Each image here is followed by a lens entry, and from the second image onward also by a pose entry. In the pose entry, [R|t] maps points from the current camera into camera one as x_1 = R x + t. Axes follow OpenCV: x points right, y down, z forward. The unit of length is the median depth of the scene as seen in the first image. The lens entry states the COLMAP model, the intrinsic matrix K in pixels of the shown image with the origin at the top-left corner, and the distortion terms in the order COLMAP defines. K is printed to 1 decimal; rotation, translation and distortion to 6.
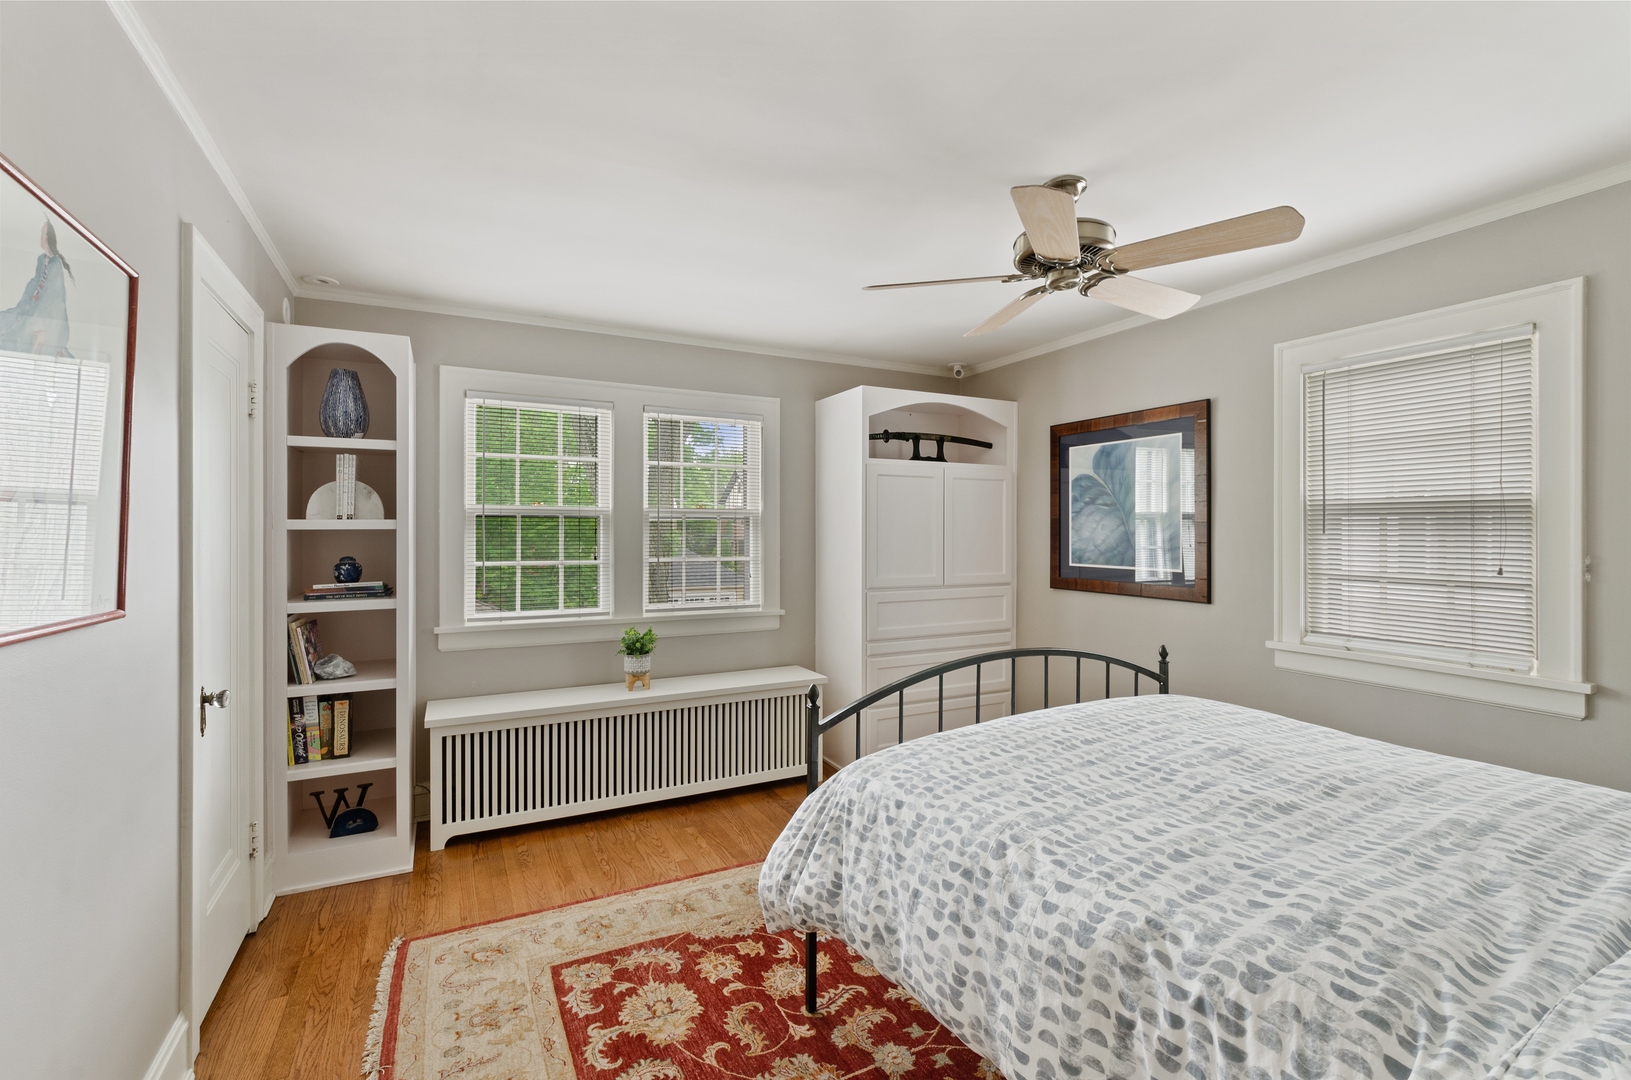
lens RADIAL K [[724.7, 0, 823.3], [0, 724.7, 527.9], [0, 0, 1]] dist [-0.008269, 0.002836]
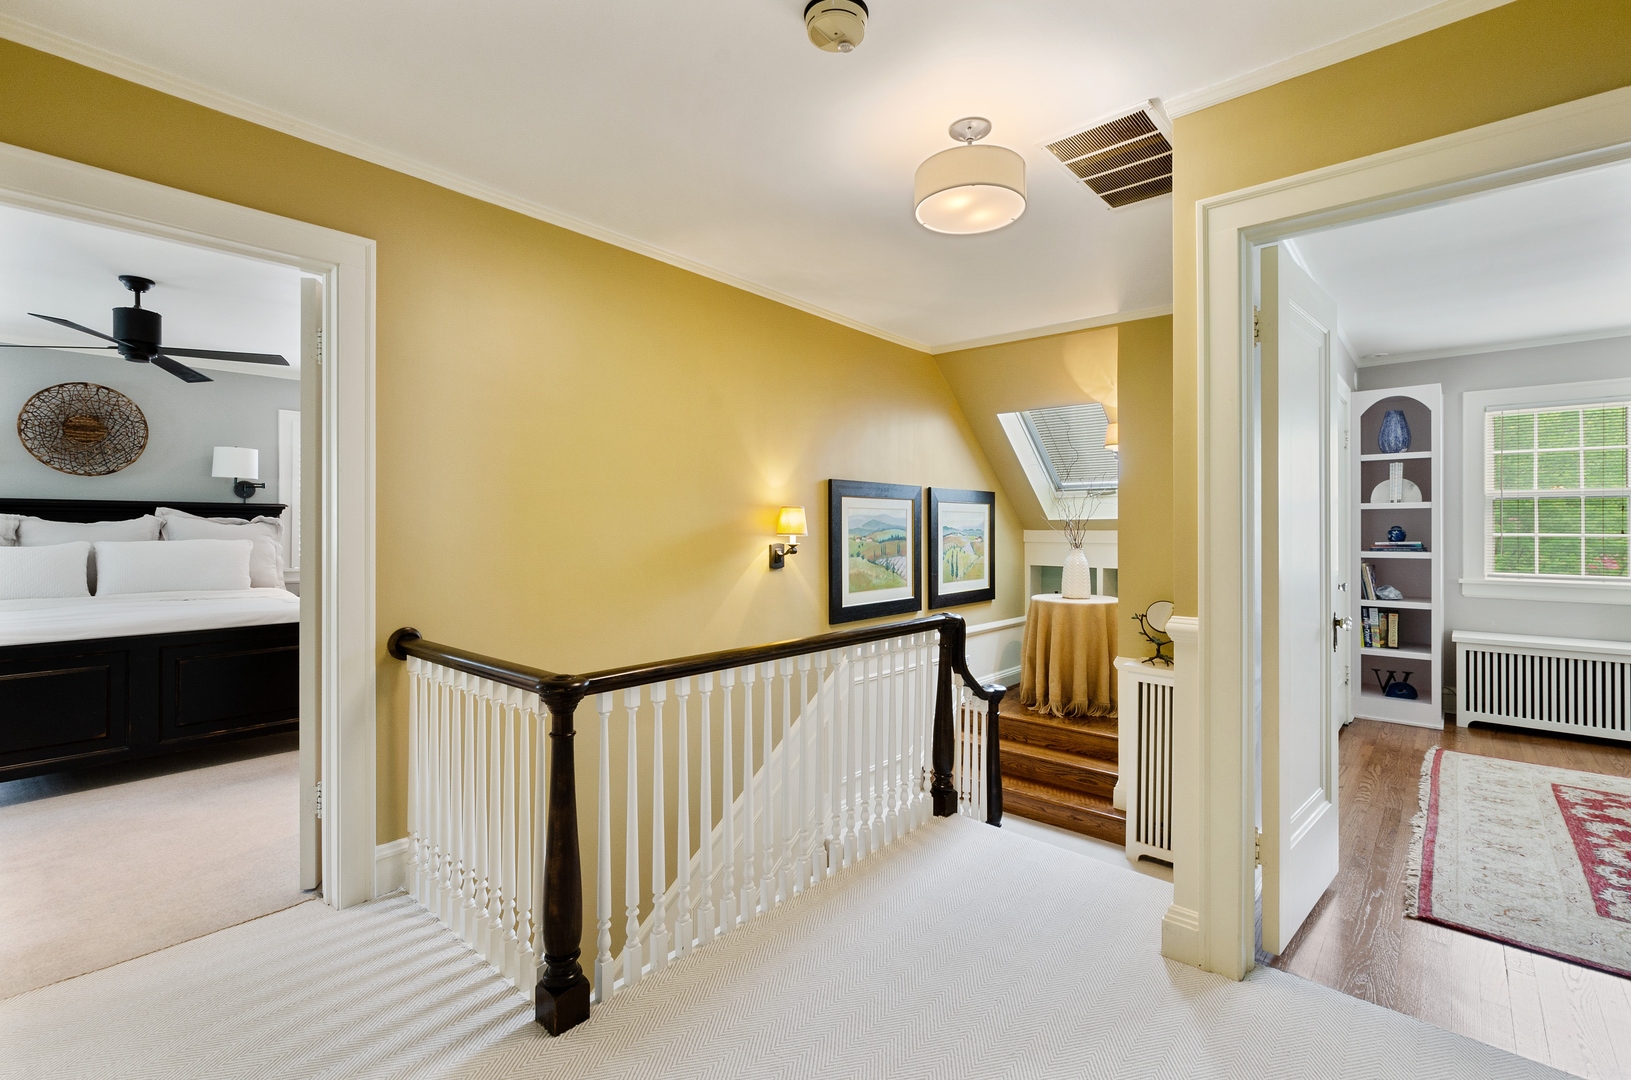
lens RADIAL K [[724.7, 0, 824.2], [0, 724.7, 527.8], [0, 0, 1]] dist [-0.008269, 0.002836]
pose [[0.359617, -0.003268, -0.933094, 0.394883], [0.001640, 0.999995, -0.002870, 0.047553], [0.933099, -0.000498, 0.359620, -0.790299]]
